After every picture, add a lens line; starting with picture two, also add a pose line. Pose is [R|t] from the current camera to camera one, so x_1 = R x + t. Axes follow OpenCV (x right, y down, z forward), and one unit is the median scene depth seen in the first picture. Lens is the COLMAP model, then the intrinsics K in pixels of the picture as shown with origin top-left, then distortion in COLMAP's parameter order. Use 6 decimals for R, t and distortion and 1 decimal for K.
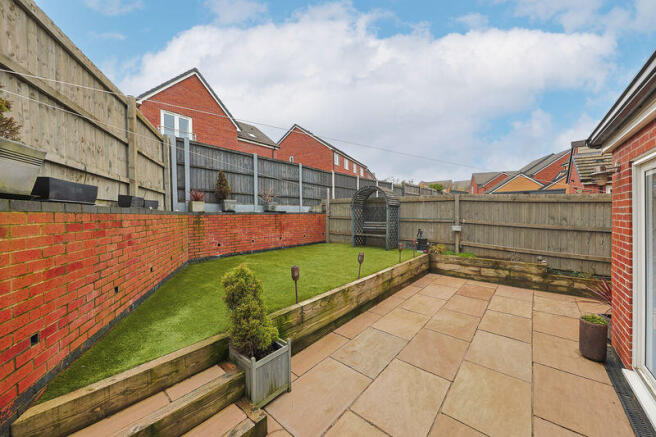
lens RADIAL K [[237.2, 0, 330.7], [0, 237.2, 215.4], [0, 0, 1]] dist [0.005228, -0.001379]
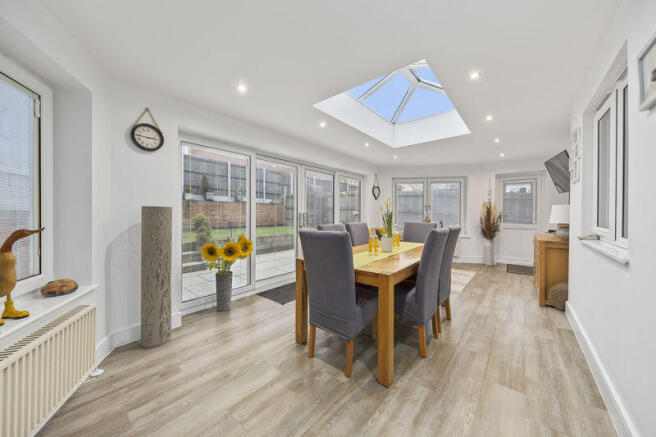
lens RADIAL K [[234.2, 0, 329.1], [0, 234.2, 213.4], [0, 0, 1]] dist [-0.000138, -0.000121]
pose [[0.999861, 0.011939, 0.011621, 0.297394], [-0.011870, 0.999912, -0.005990, 0.062342], [-0.011692, 0.005852, 0.999915, -0.470989]]
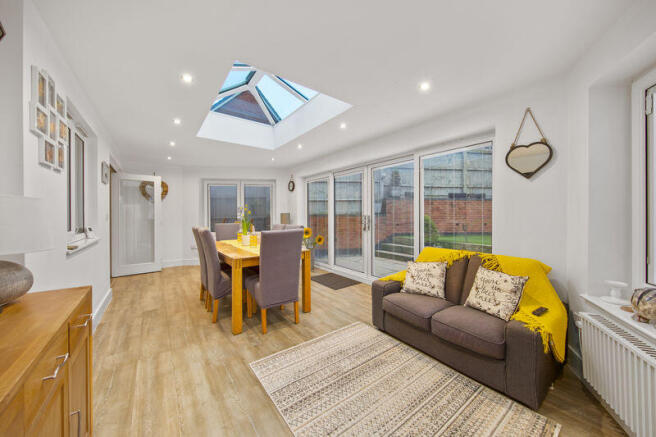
lens RADIAL K [[234.2, 0, 331.9], [0, 234.2, 214.0], [0, 0, 1]] dist [-0.000138, -0.000121]
pose [[-0.214666, 0.011473, -0.976620, 0.808175], [-0.000023, 0.999931, 0.011752, 0.047078], [0.976687, 0.002545, -0.214651, 0.151661]]
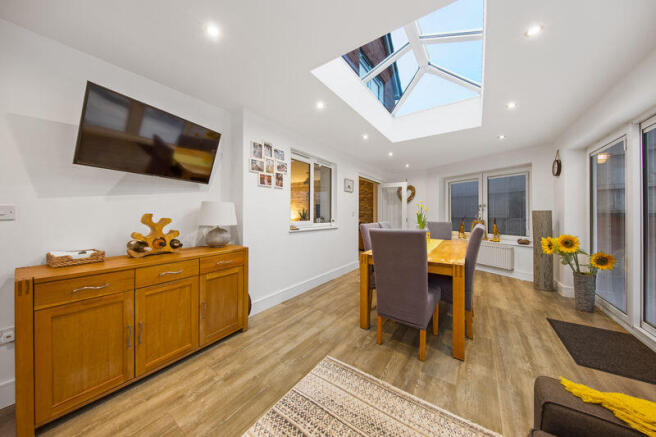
lens RADIAL K [[211.7, 0, 331.7], [0, 211.7, 215.6], [0, 0, 1]] dist [0.000277, -0.000191]
pose [[-0.994391, 0.008522, -0.105423, 0.600978], [0.006763, 0.999832, 0.017031, 0.052442], [0.105551, 0.016223, -0.994282, 0.242346]]
